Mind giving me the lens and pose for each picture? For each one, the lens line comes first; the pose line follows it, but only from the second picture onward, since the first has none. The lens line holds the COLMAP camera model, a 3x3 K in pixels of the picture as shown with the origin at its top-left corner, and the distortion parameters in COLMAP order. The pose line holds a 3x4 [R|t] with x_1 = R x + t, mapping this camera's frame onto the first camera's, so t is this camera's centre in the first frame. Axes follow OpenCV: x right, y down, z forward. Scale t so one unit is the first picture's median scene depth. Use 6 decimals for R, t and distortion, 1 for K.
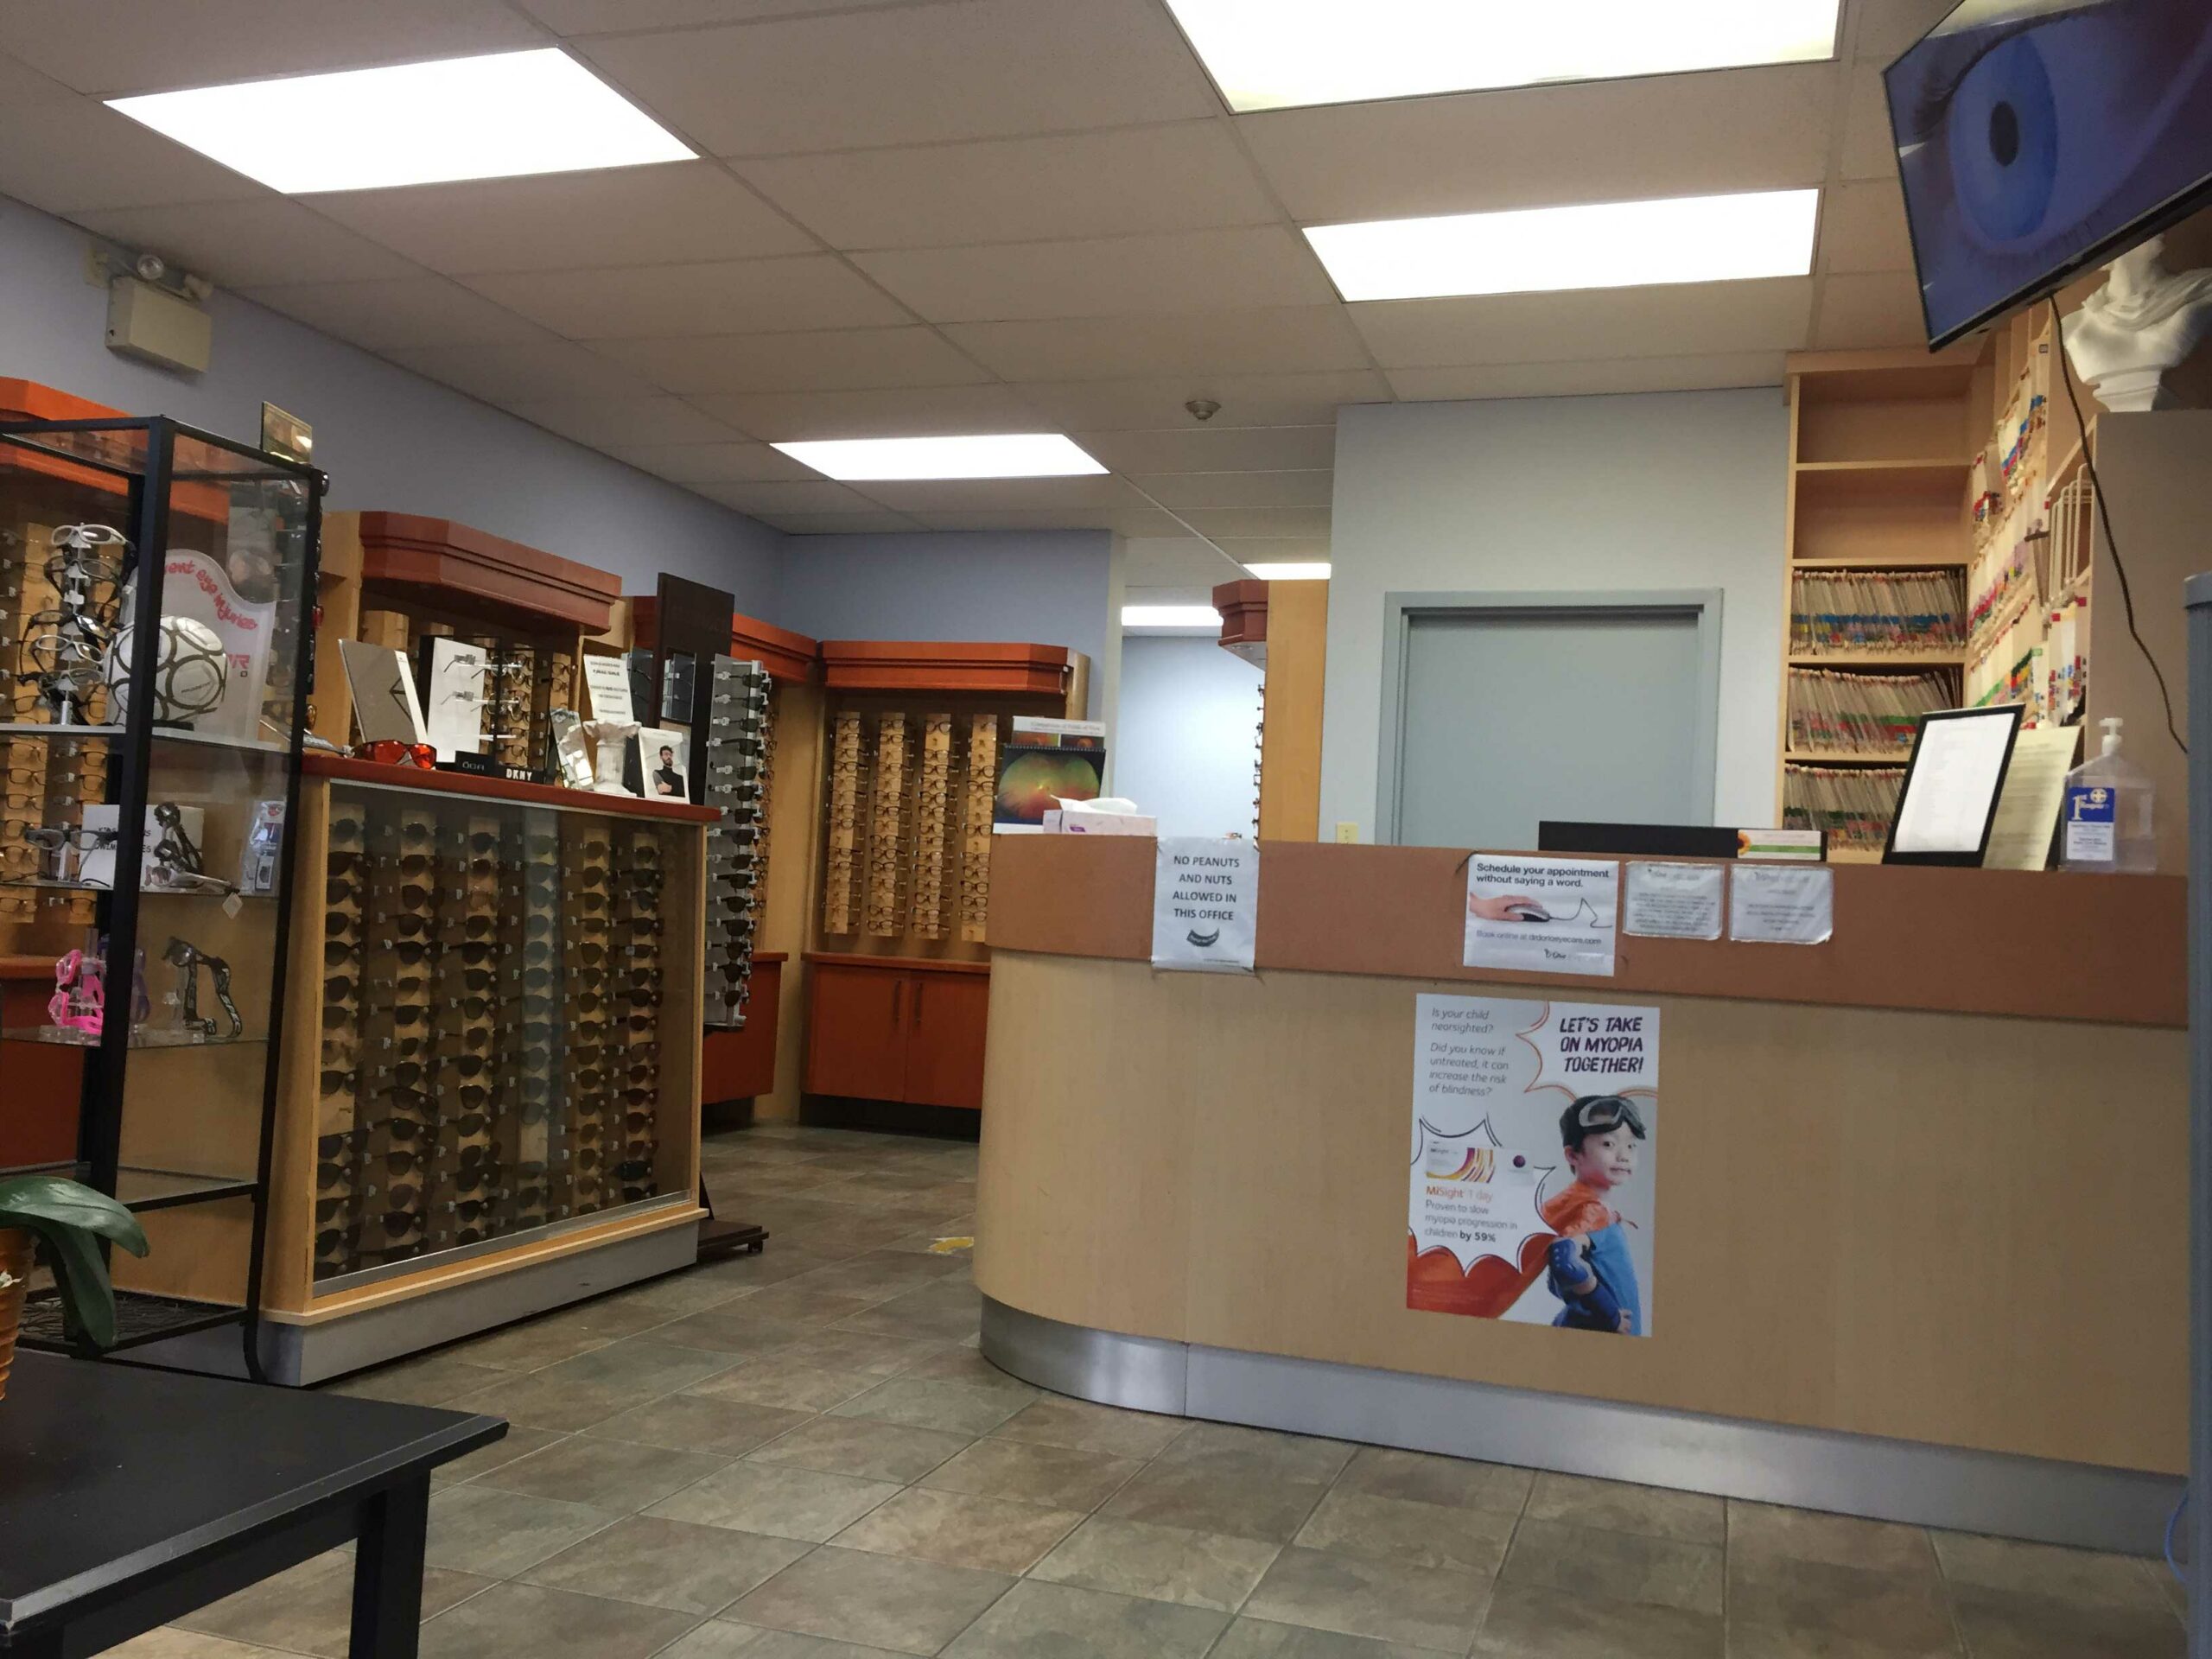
lens RADIAL K [[1890.0, 0, 1104.7], [0, 1890.0, 824.2], [0, 0, 1]] dist [0.079279, -0.104131]
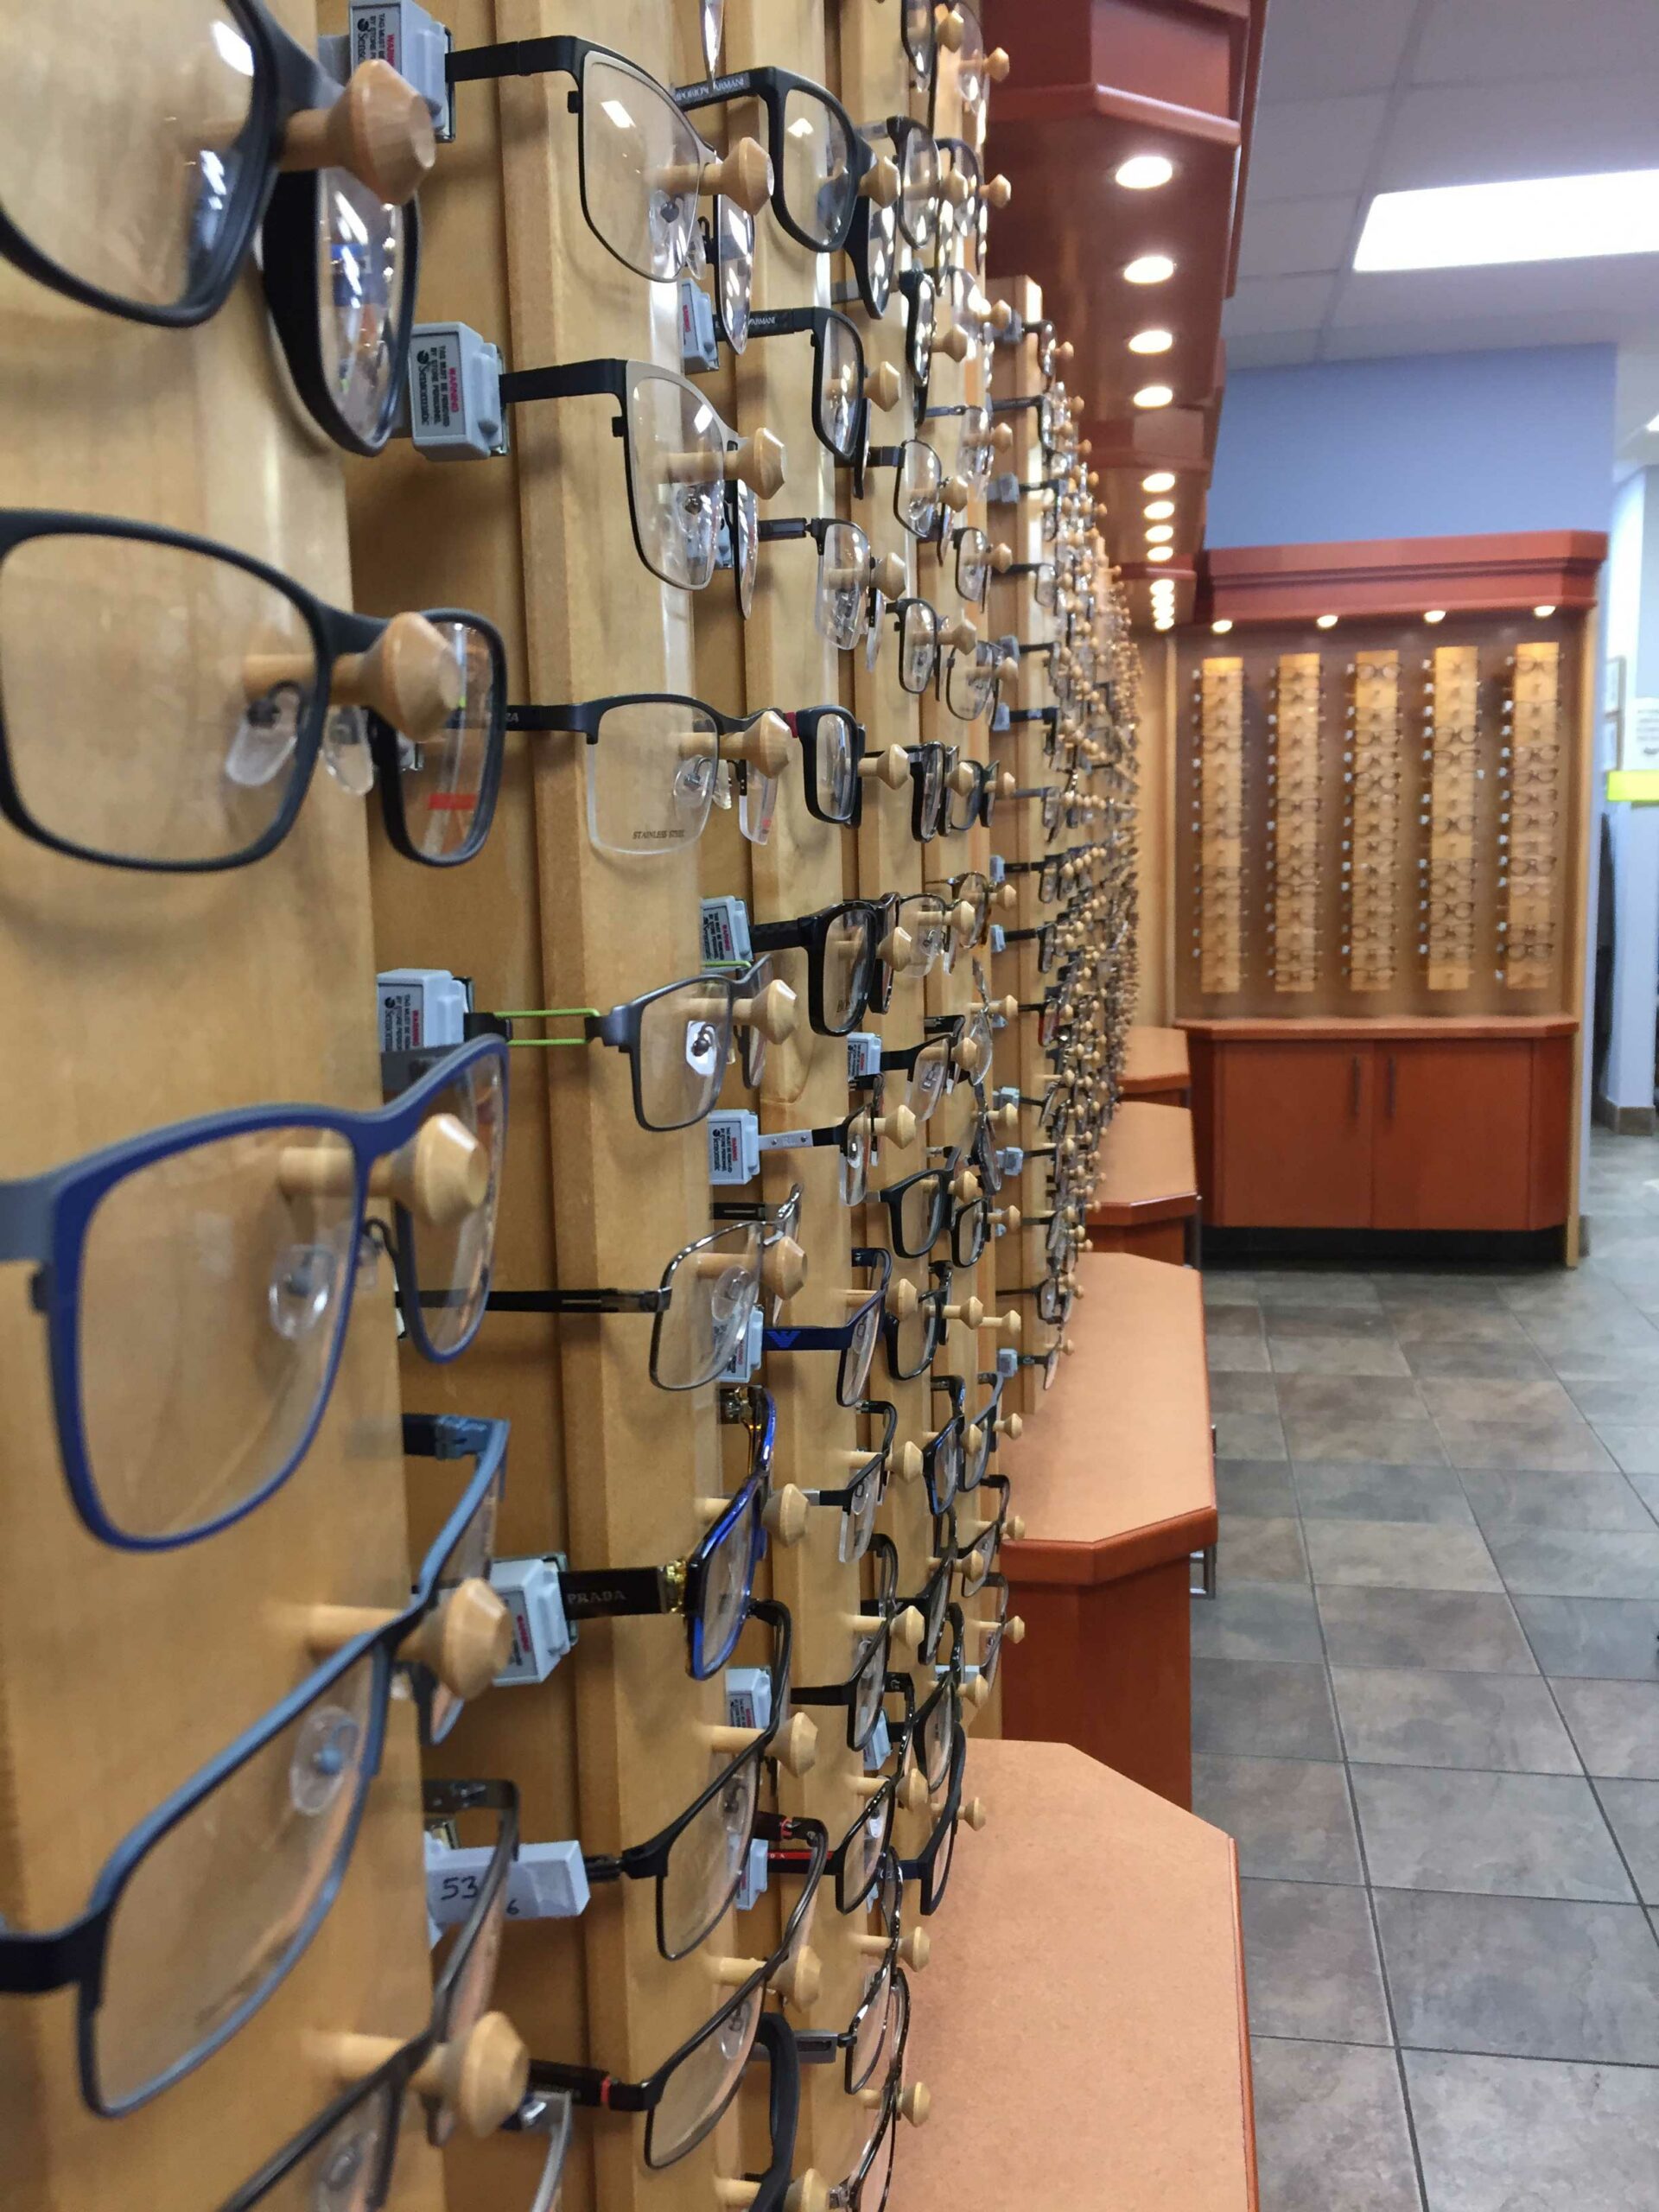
lens RADIAL K [[1890.0, 0, 830.6], [0, 1890.0, 1115.3], [0, 0, 1]] dist [0.079279, -0.104131]
pose [[0.985758, -0.102344, 0.133439, -0.664398], [0.074238, 0.976820, 0.200777, -0.083896], [-0.150894, -0.188012, 0.970506, 0.608549]]
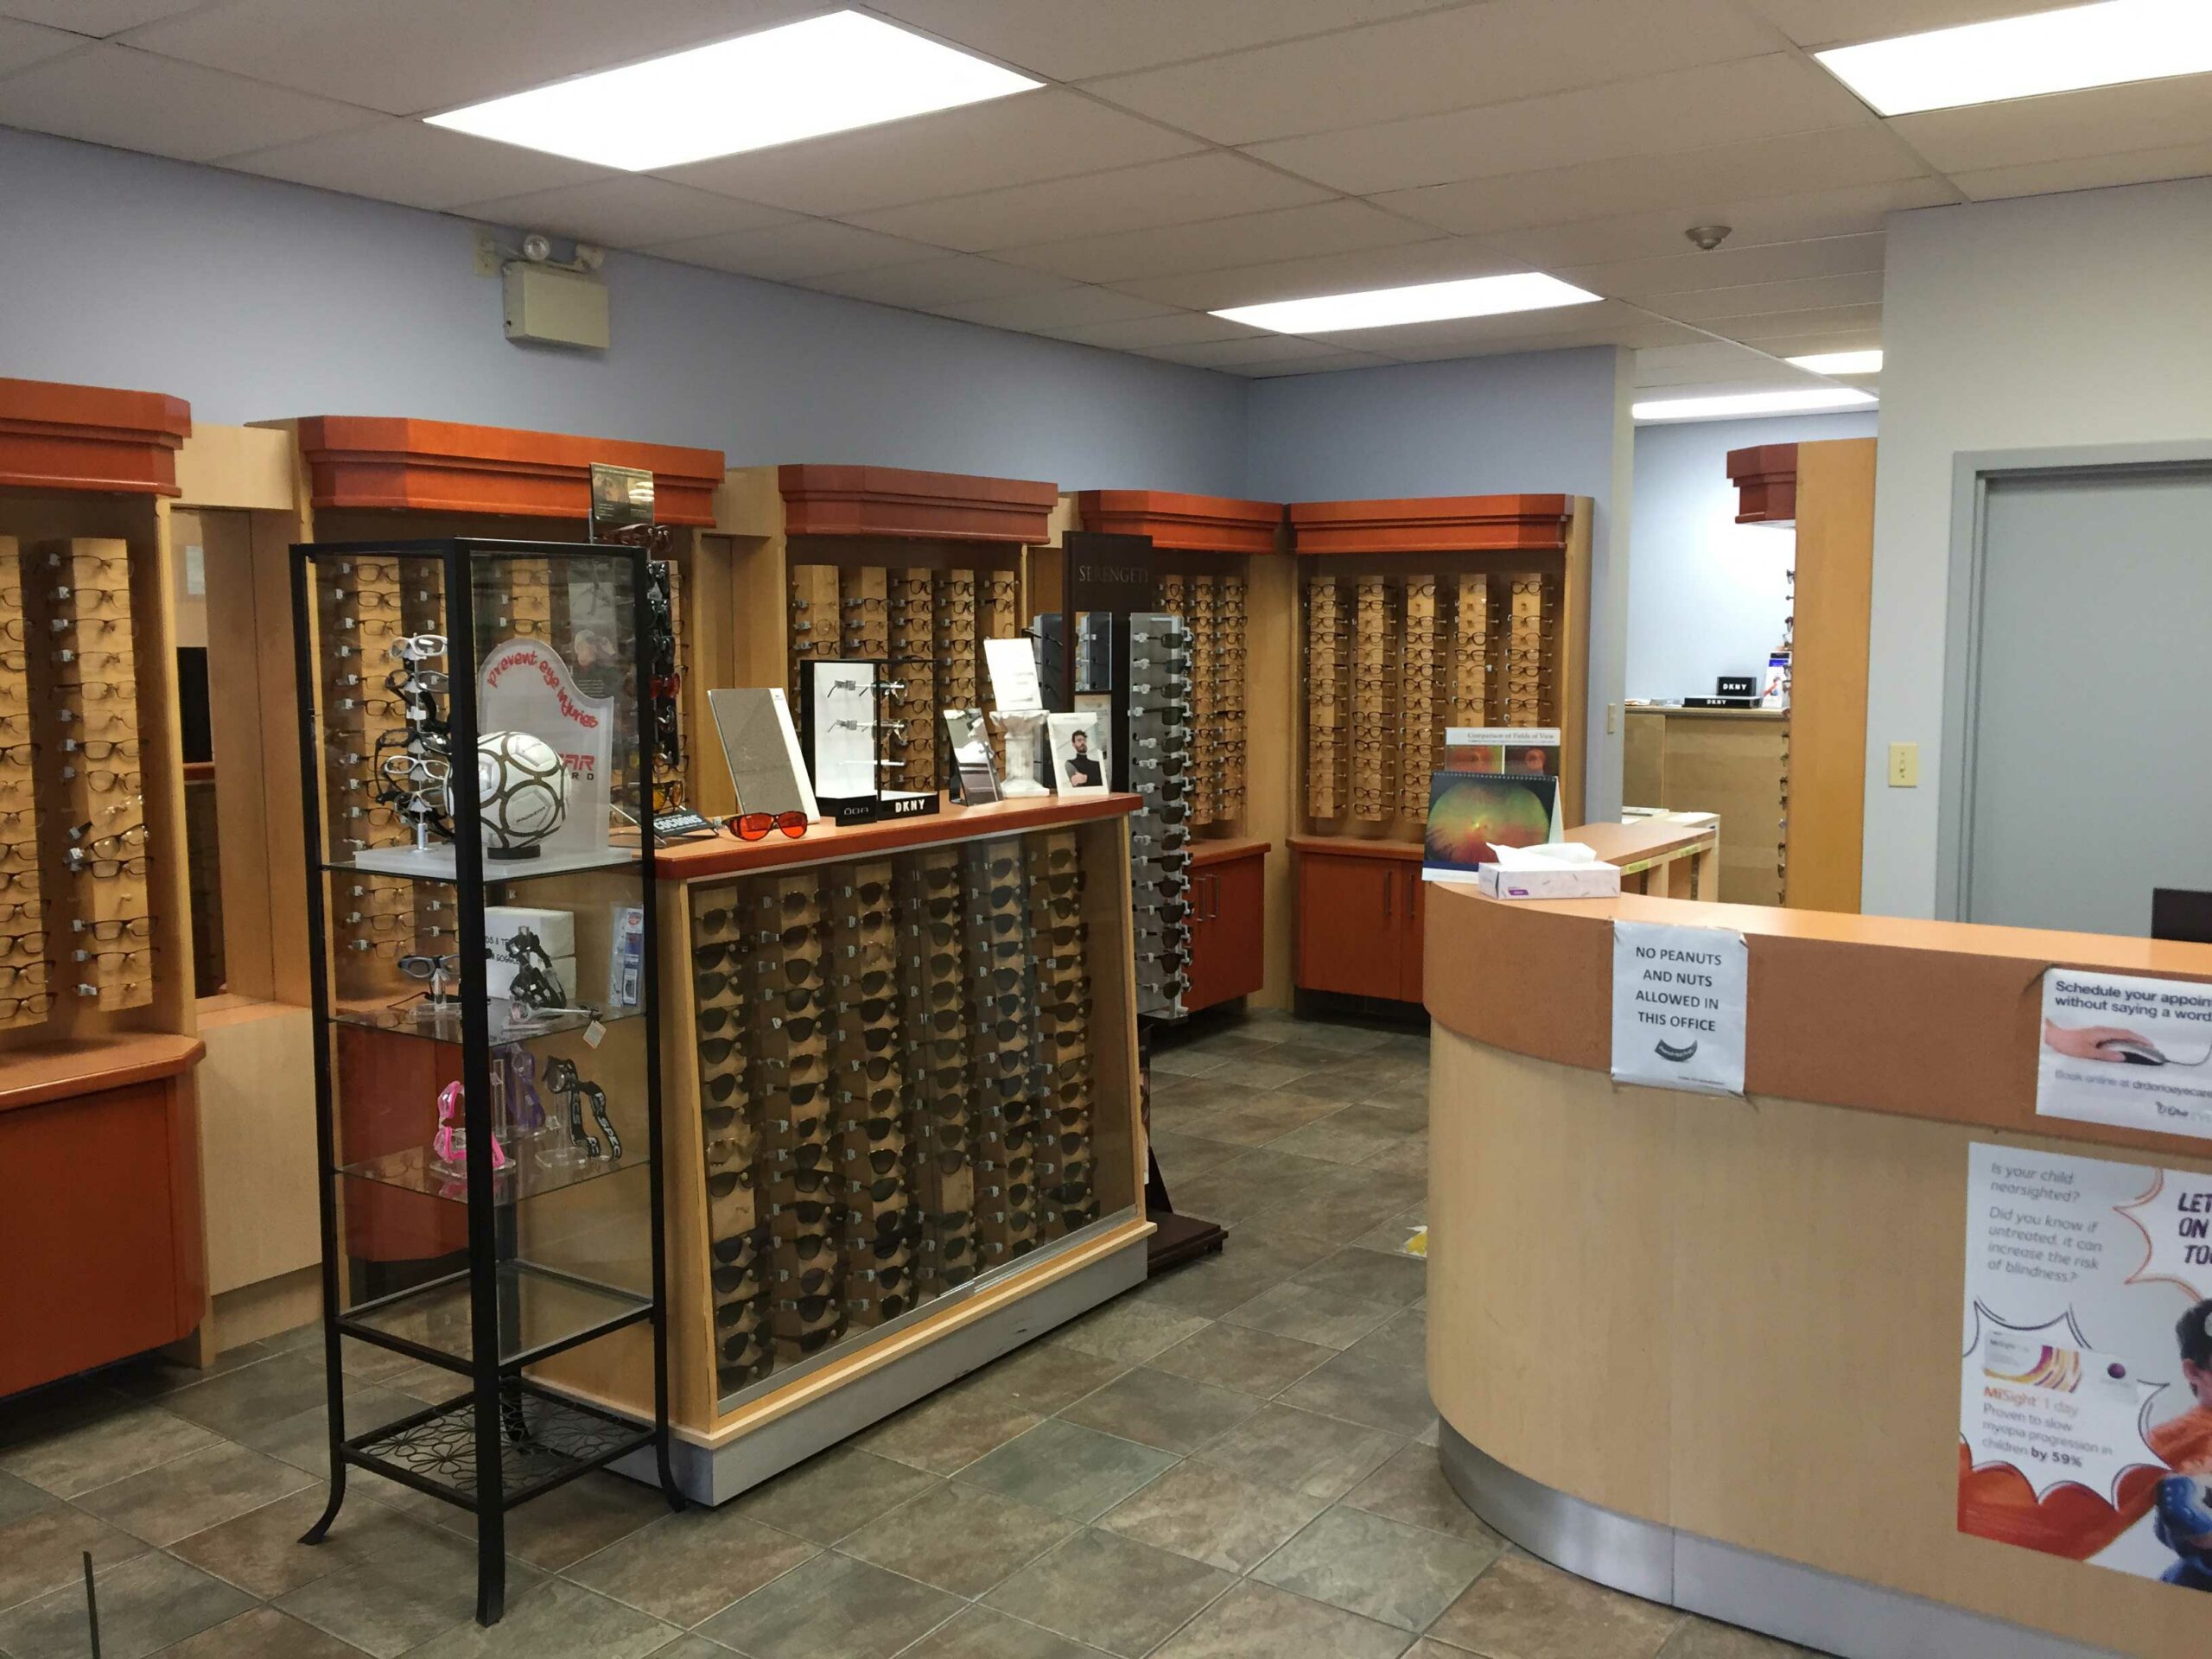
lens RADIAL K [[1890.0, 0, 1105.7], [0, 1890.0, 823.0], [0, 0, 1]] dist [0.079279, -0.104131]
pose [[0.957246, -0.026073, -0.288098, 0.044348], [0.067498, 0.988570, 0.134806, -0.127976], [0.281290, -0.148489, 0.948065, 0.147544]]
